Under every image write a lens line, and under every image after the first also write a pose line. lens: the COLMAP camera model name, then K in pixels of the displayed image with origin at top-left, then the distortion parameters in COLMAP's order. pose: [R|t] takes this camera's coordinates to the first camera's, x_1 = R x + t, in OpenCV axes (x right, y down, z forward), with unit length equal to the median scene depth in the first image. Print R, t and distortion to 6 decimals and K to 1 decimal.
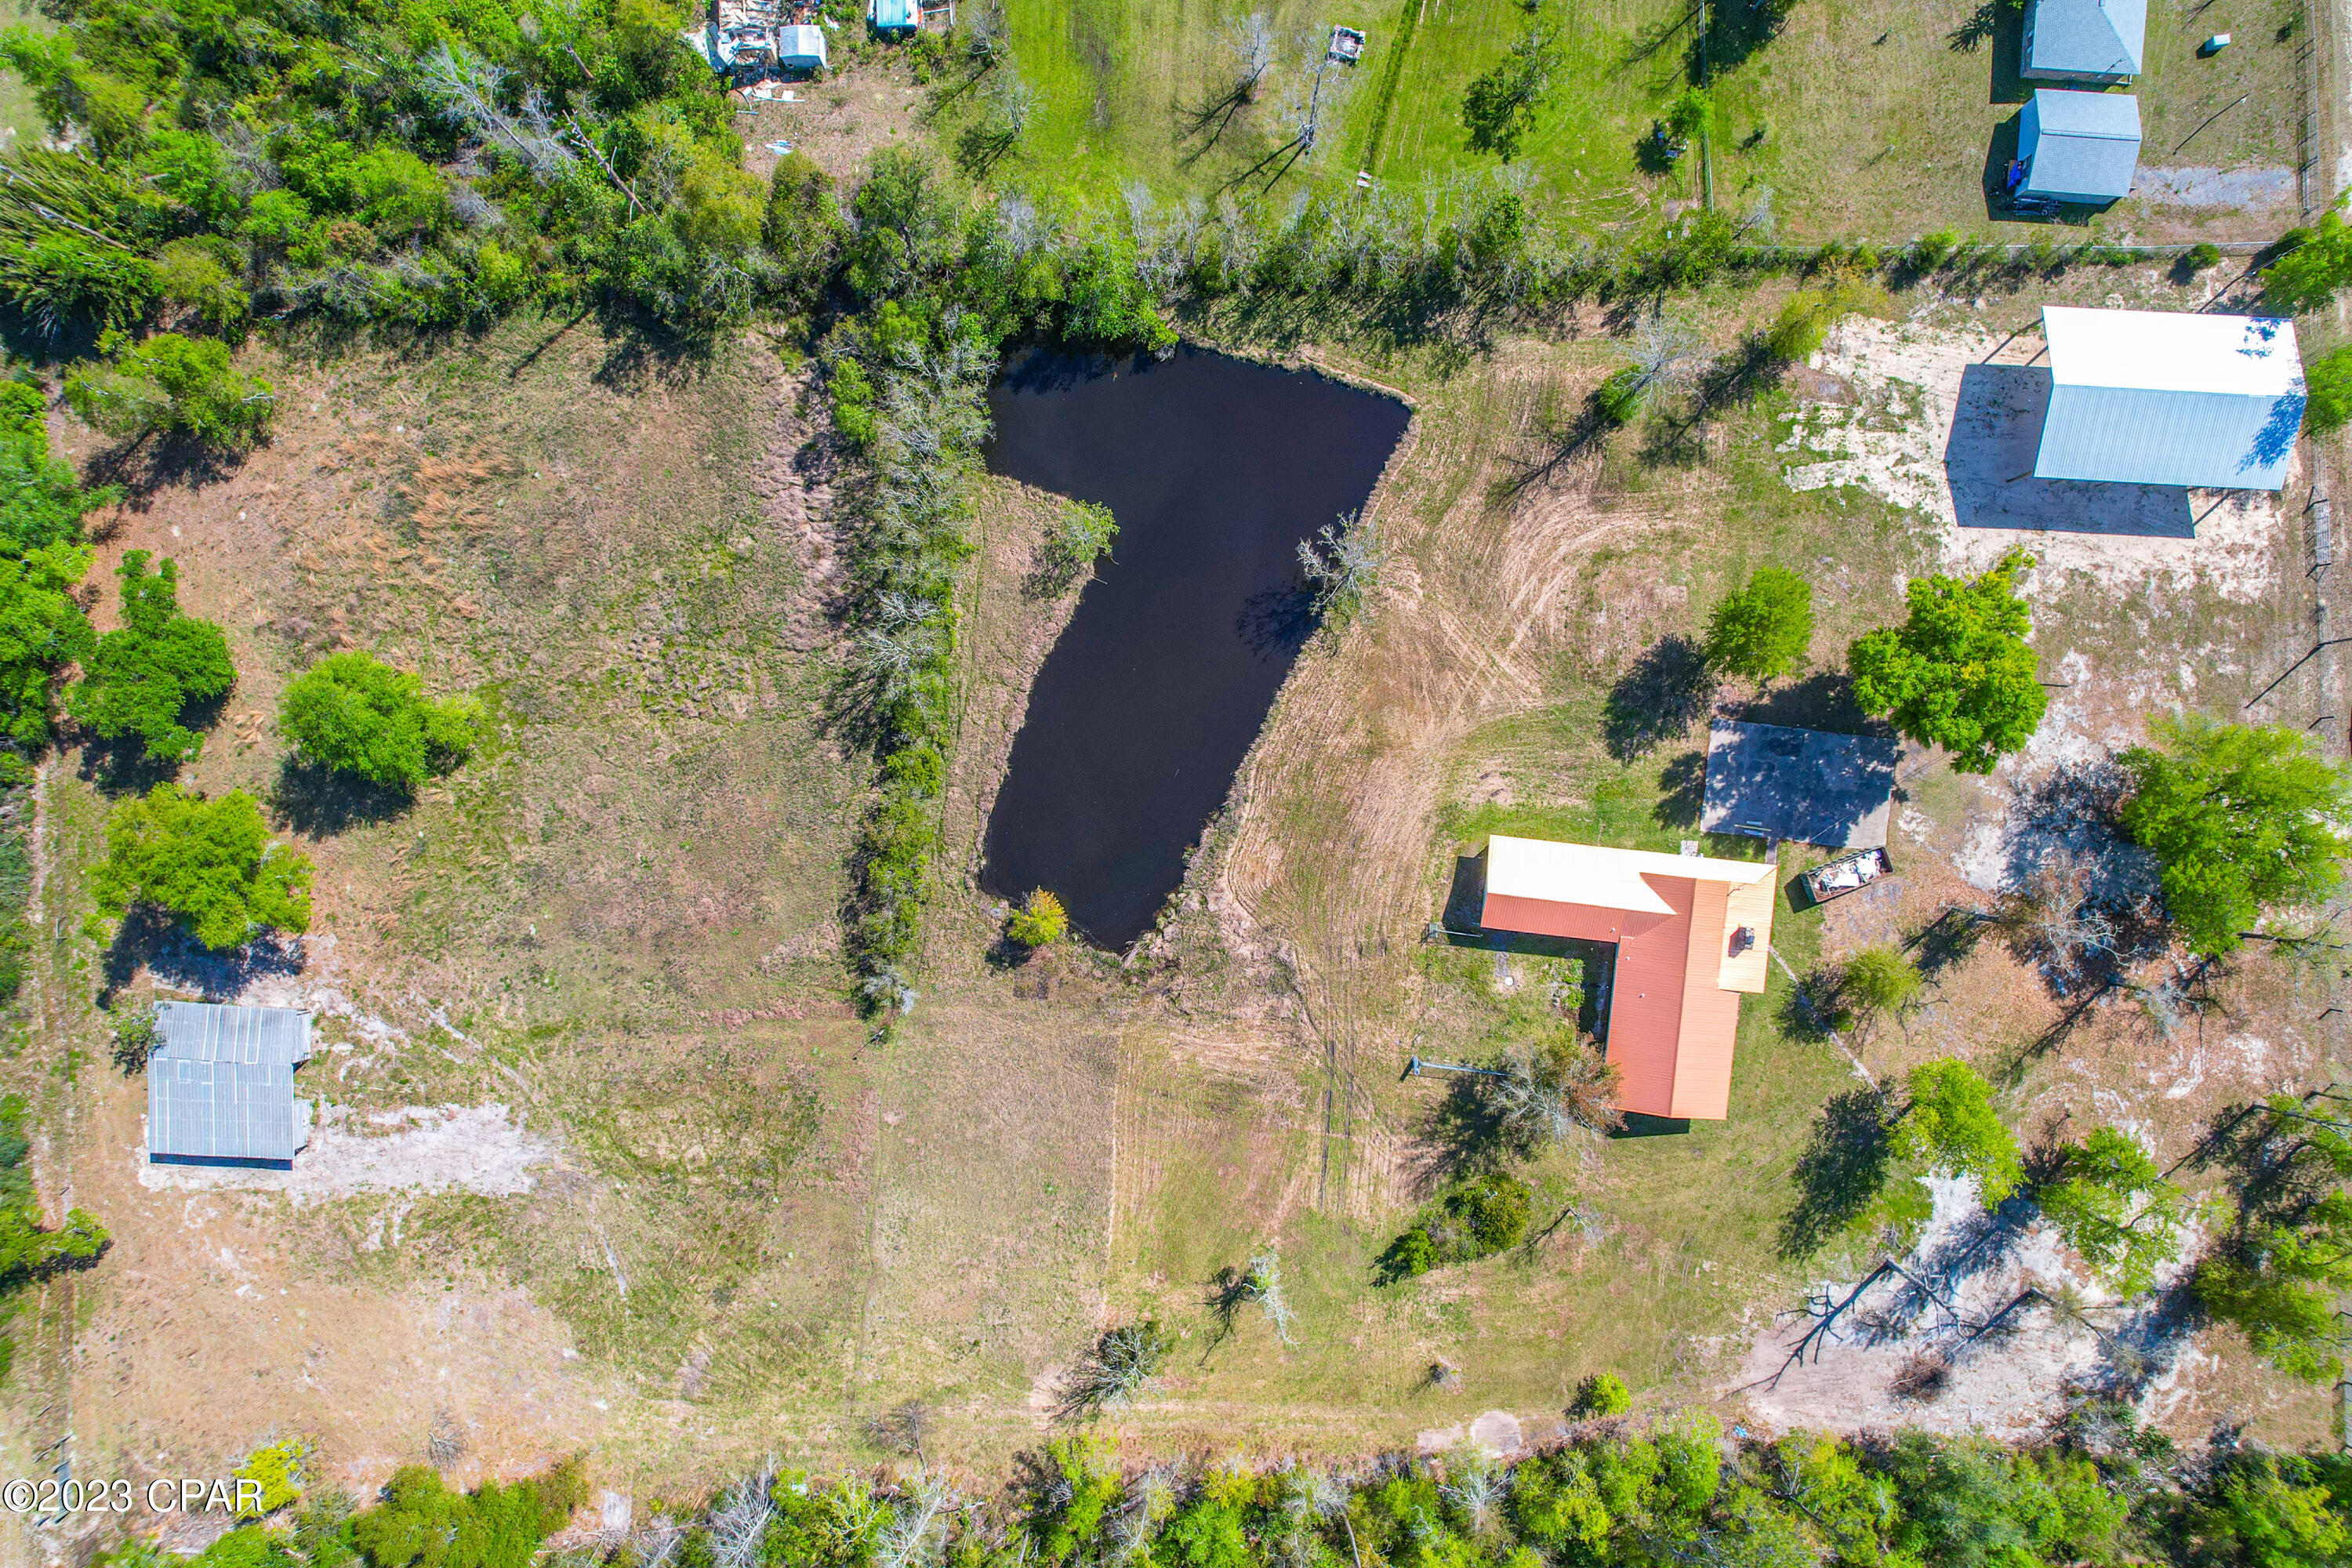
lens RADIAL K [[1508.9, 0, 1213.9], [0, 1508.9, 822.0], [0, 0, 1]] dist [-0.077212, 0.070639]
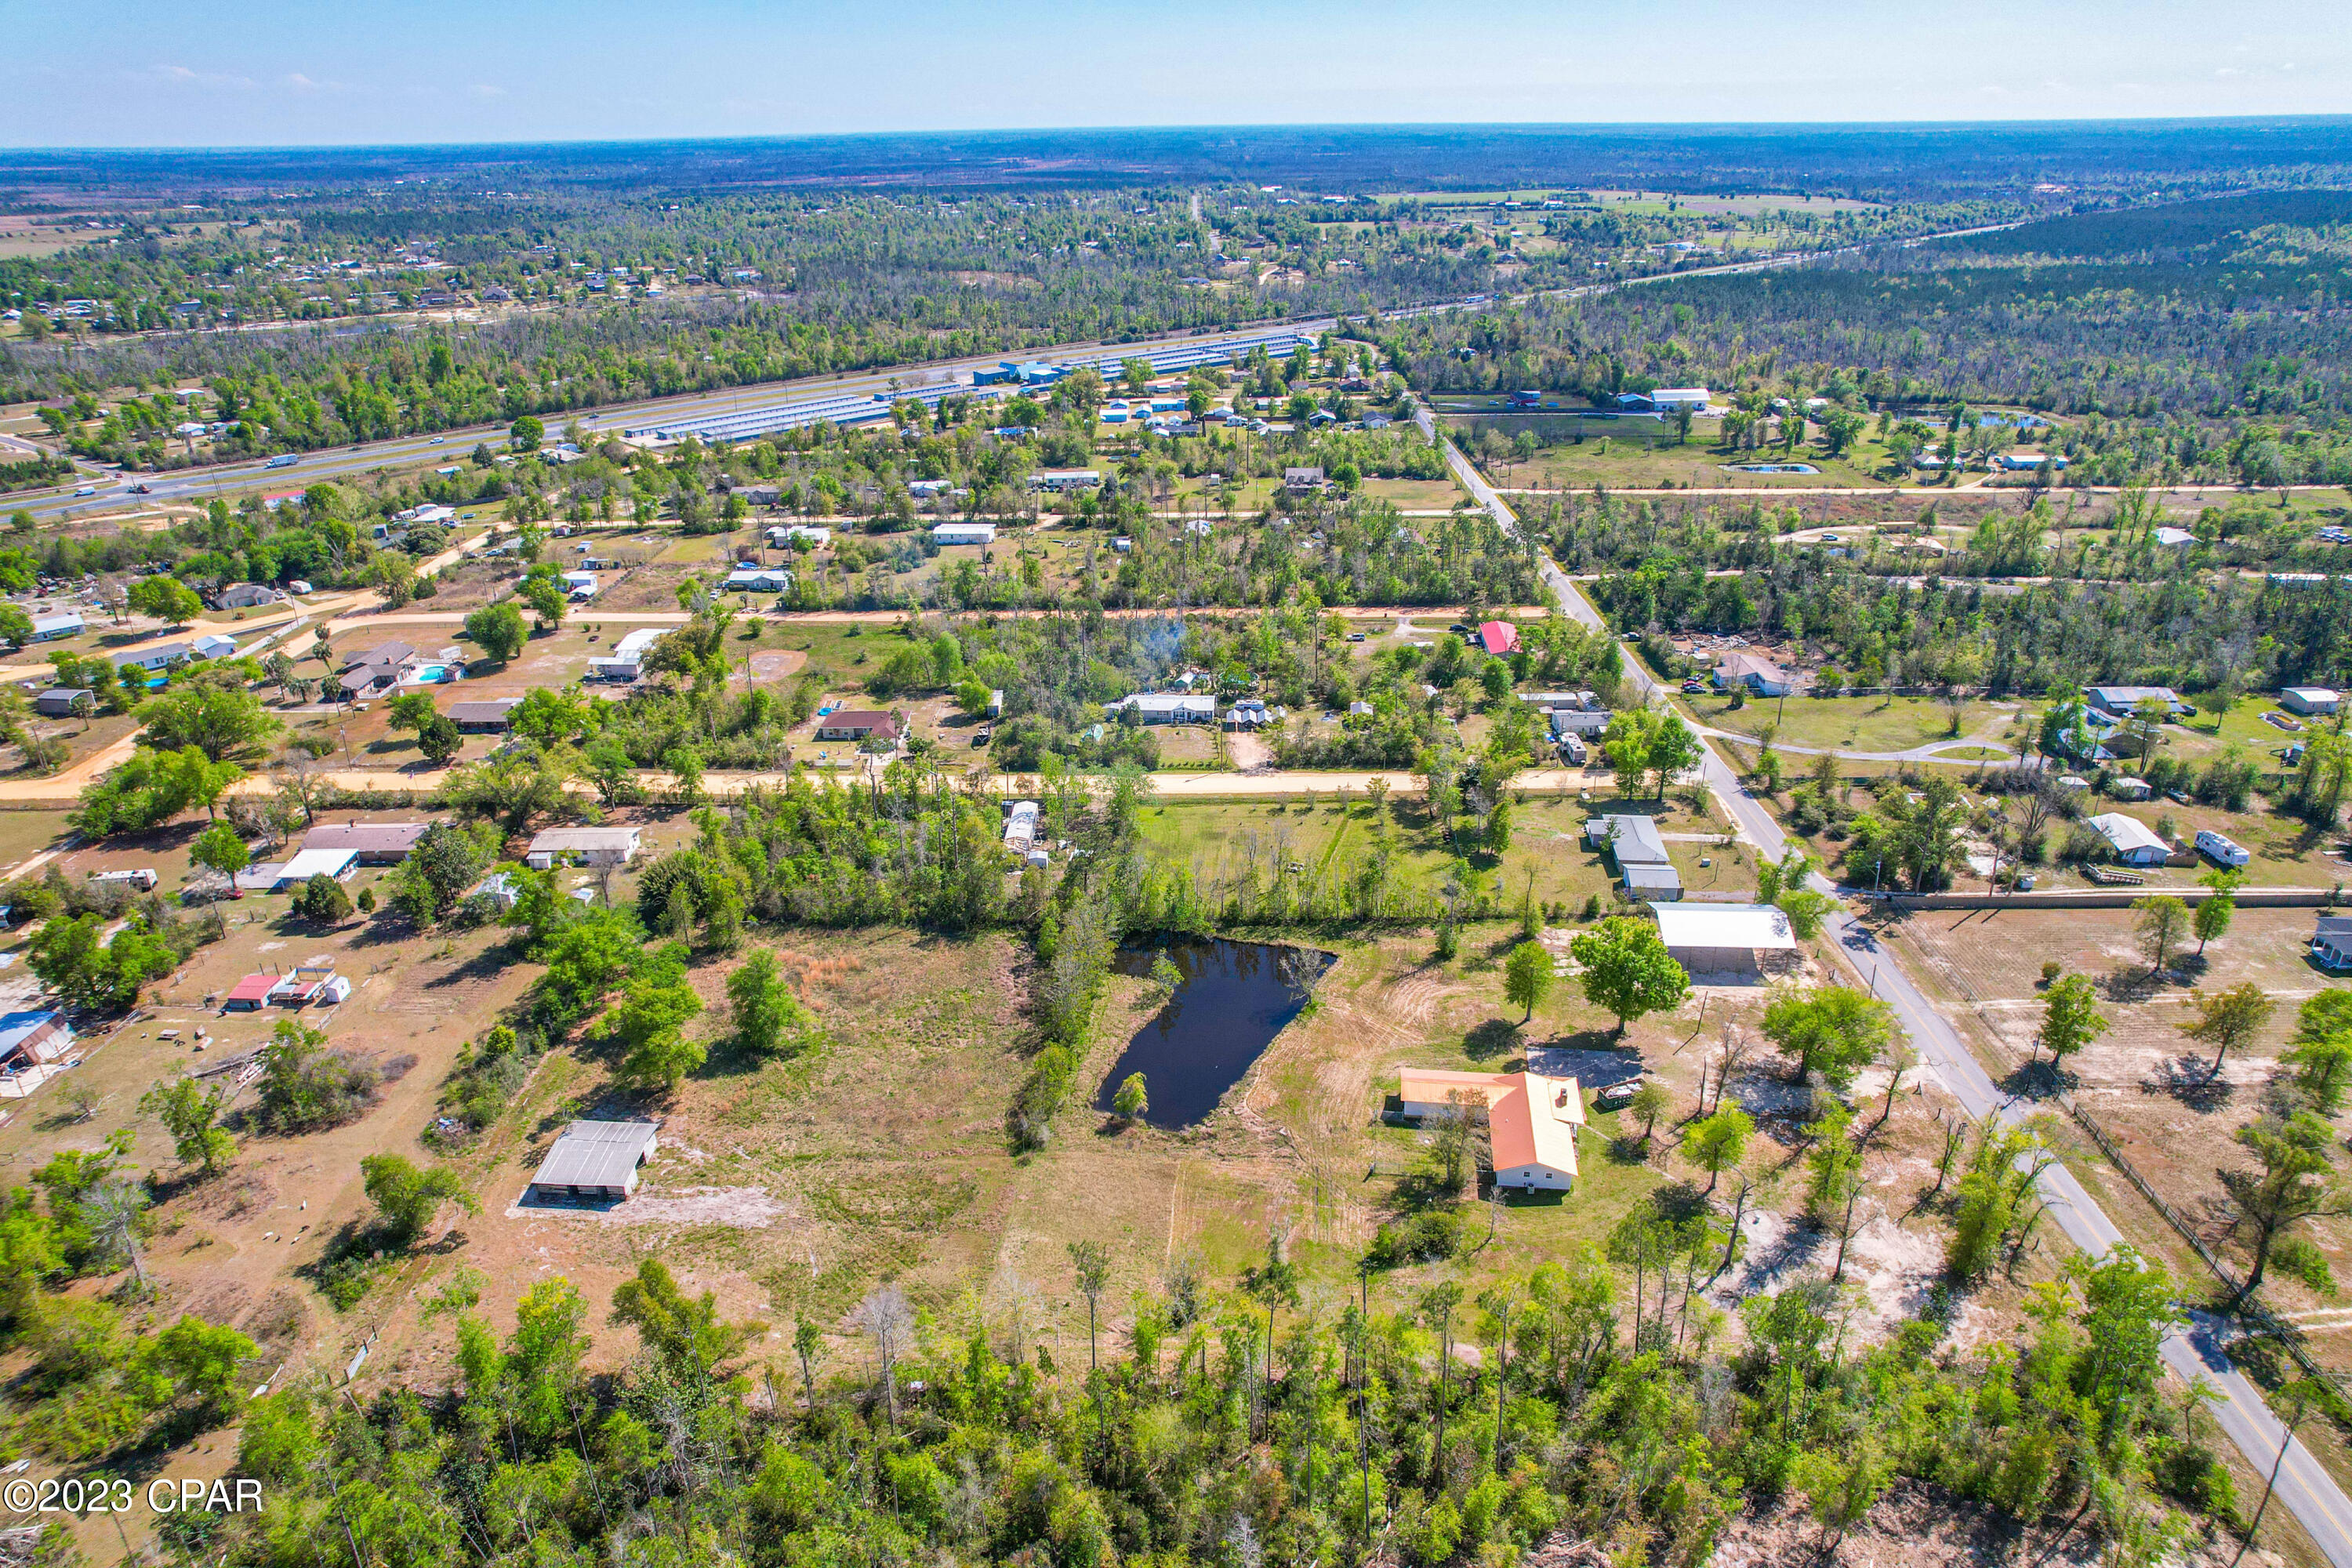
lens RADIAL K [[1508.9, 0, 1176.8], [0, 1508.9, 759.4], [0, 0, 1]] dist [-0.077212, 0.070639]
pose [[0.999735, 0.002278, -0.022903, -0.029811], [-0.021932, 0.396026, -0.917978, 1.390639], [0.006979, 0.918237, 0.395971, 0.011144]]
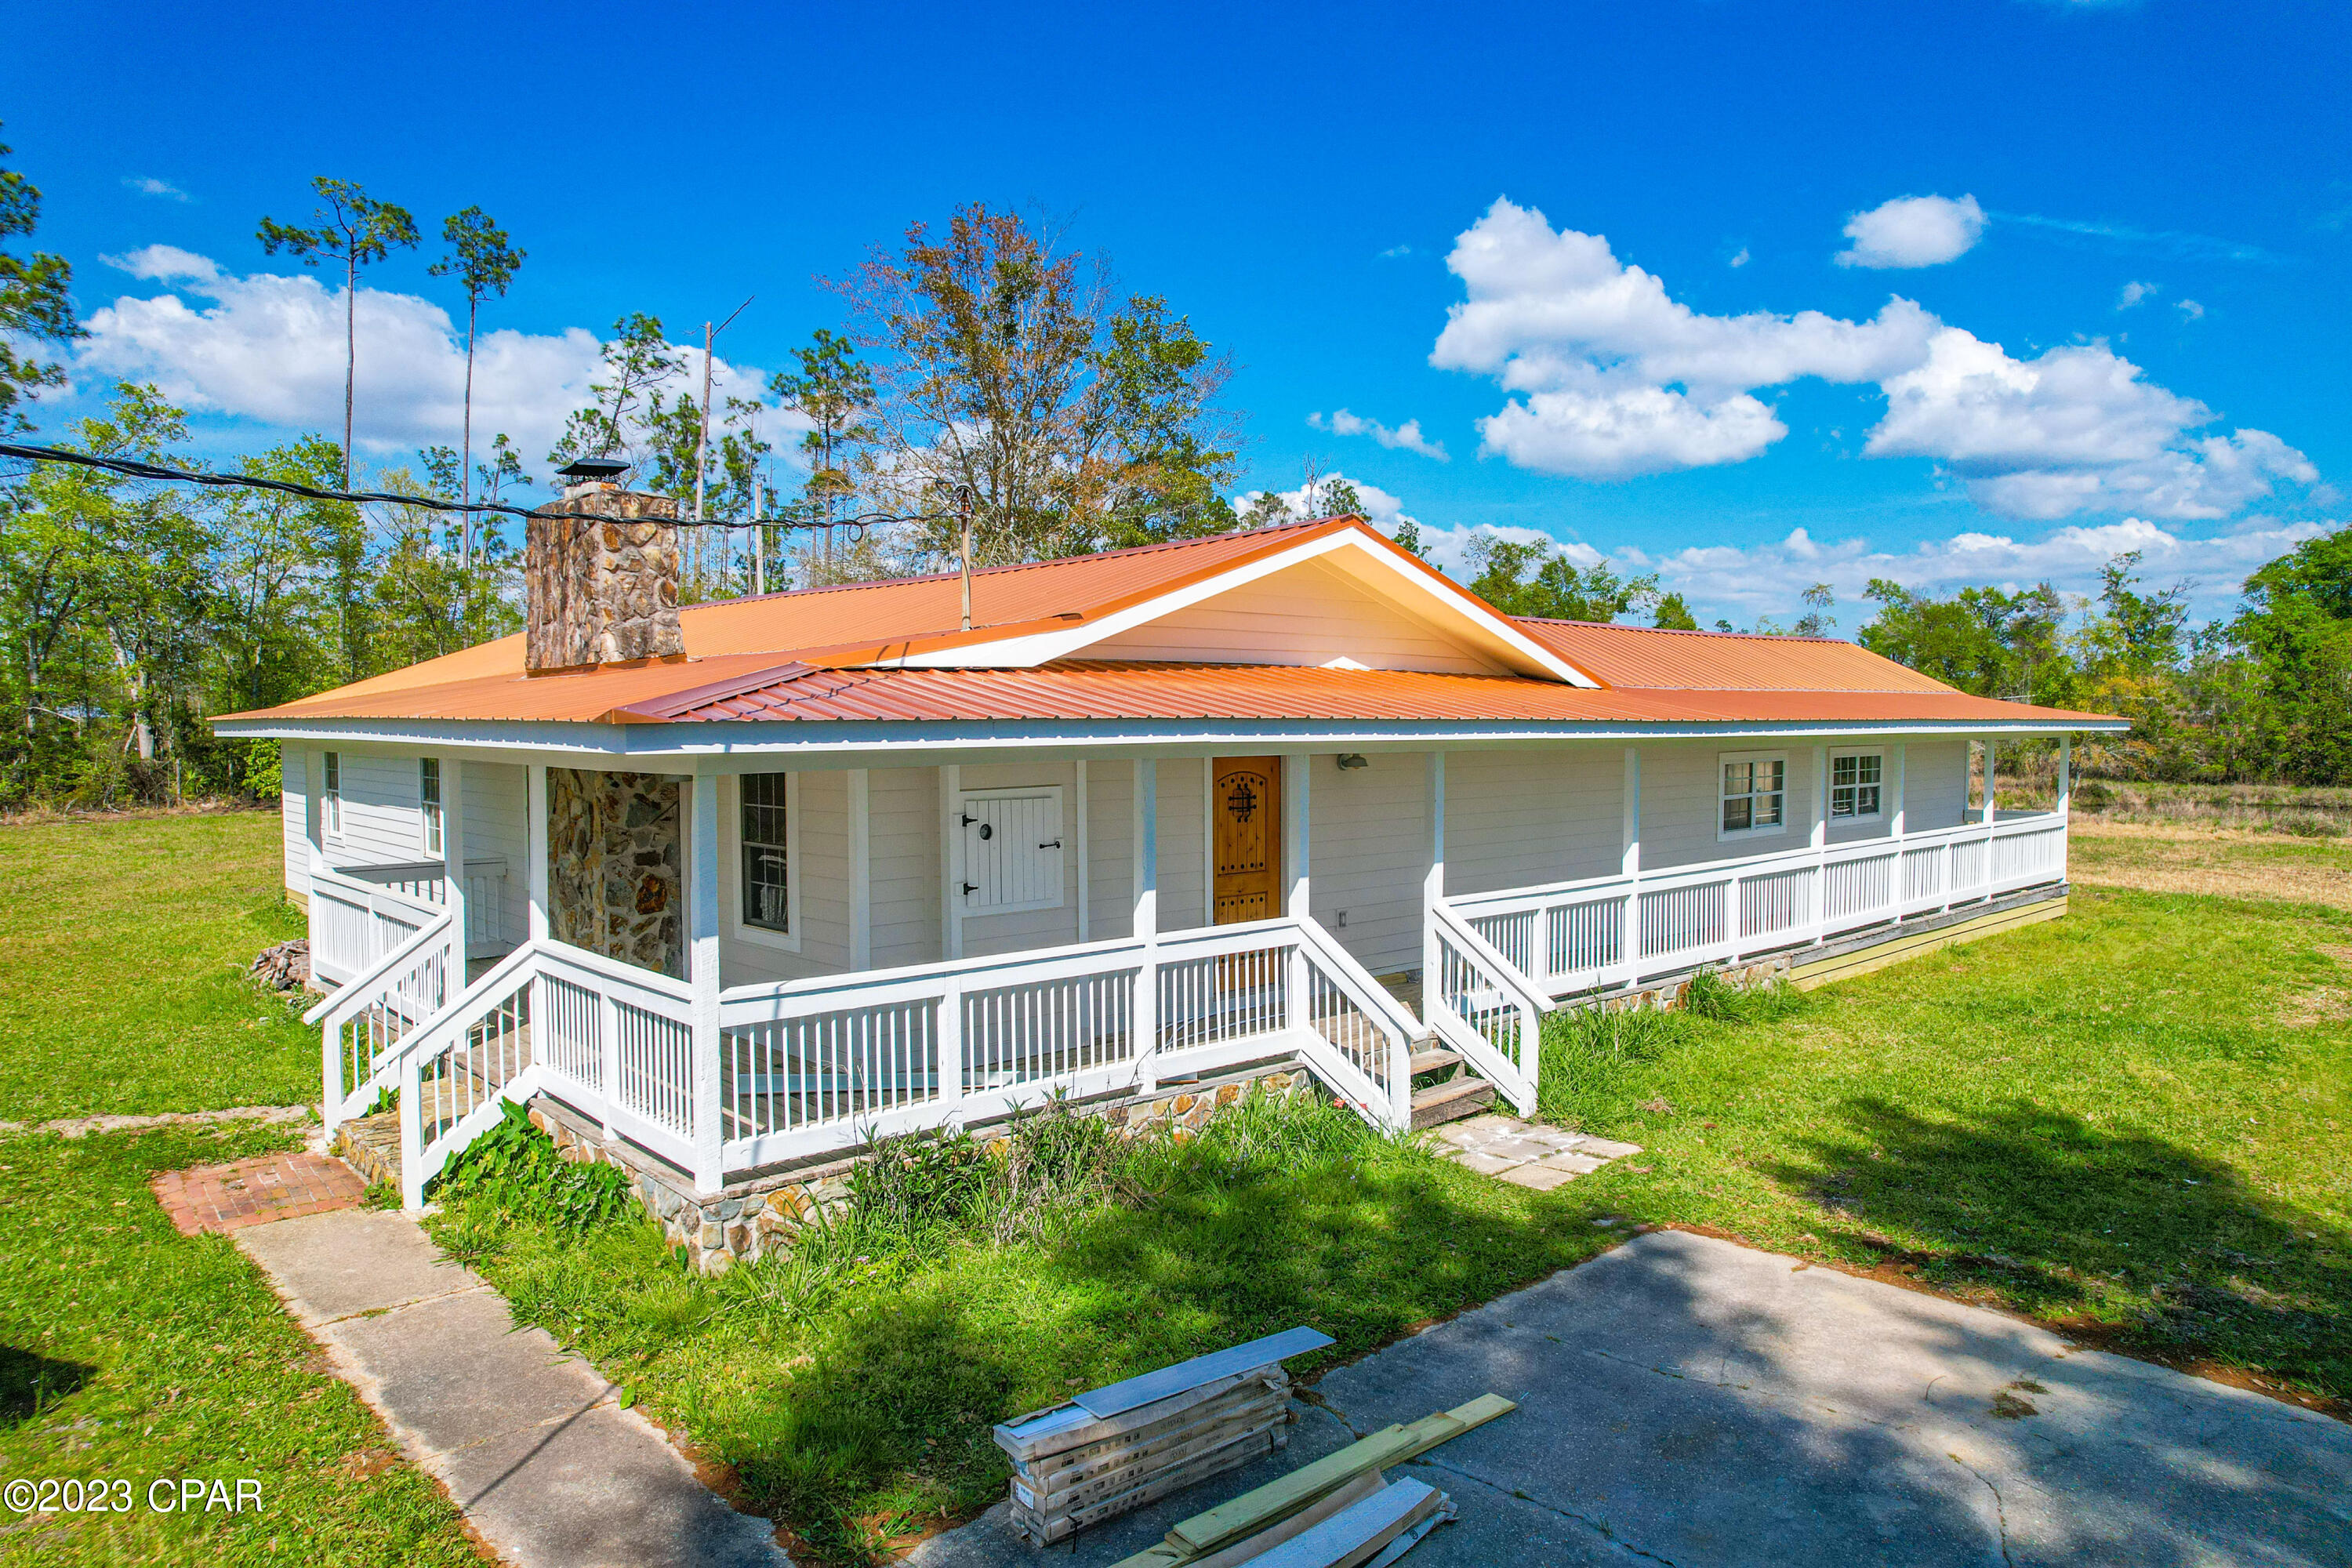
lens RADIAL K [[1508.9, 0, 1182.3], [0, 1508.9, 804.8], [0, 0, 1]] dist [-0.077212, 0.070639]
pose [[-0.658307, 0.055968, -0.750666, 0.395866], [-0.752617, -0.030216, 0.657765, -0.023851], [0.014132, 0.997975, 0.062014, 0.972839]]
